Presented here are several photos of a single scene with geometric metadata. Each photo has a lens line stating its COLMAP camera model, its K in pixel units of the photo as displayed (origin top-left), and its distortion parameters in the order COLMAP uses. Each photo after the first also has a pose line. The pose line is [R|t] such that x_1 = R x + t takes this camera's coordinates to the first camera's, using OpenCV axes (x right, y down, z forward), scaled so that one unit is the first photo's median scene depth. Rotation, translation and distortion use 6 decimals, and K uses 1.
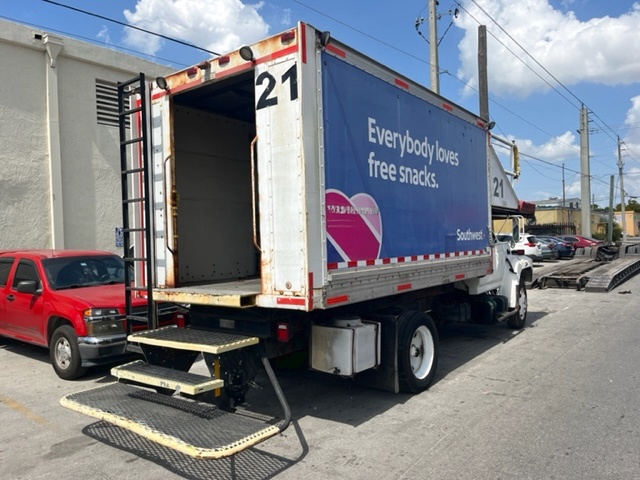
lens RADIAL K [[491.4, 0, 321.0], [0, 491.4, 251.4], [0, 0, 1]] dist [0.075259, -0.155345]
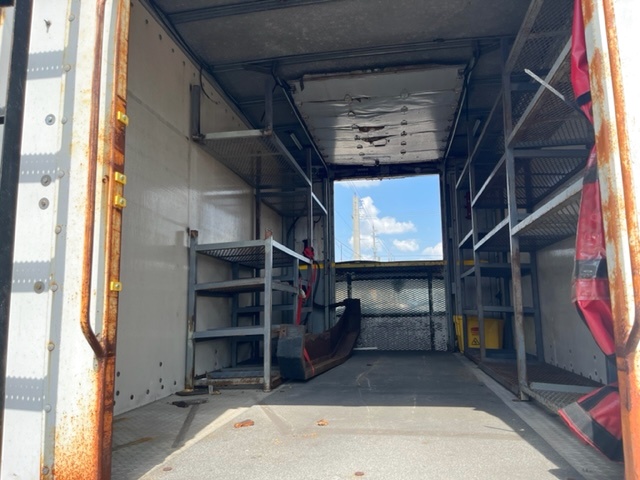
lens RADIAL K [[490.8, 0, 324.2], [0, 490.8, 239.6], [0, 0, 1]] dist [0.069872, -0.103888]
pose [[0.871682, 0.074802, 0.484330, -0.386477], [0.004922, 0.986897, -0.161277, -0.013924], [-0.490047, 0.142966, 0.859892, 0.856568]]
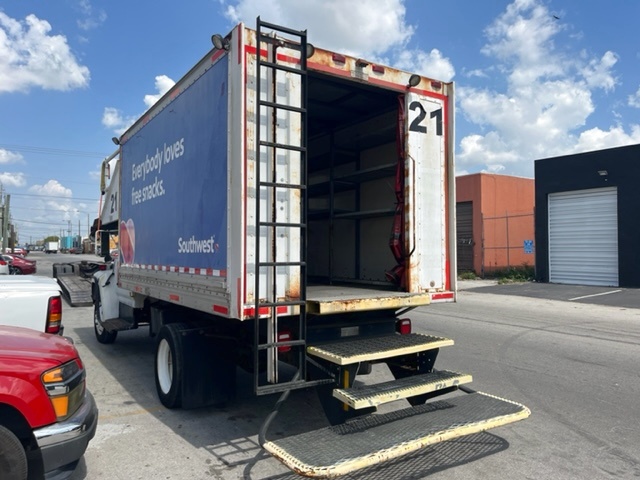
lens RADIAL K [[490.8, 0, 324.2], [0, 490.8, 239.6], [0, 0, 1]] dist [0.069872, -0.103888]
pose [[0.317886, 0.047251, 0.946951, -1.251188], [0.003657, 0.998689, -0.051060, 0.020637], [-0.948122, 0.019694, 0.317296, 0.831847]]
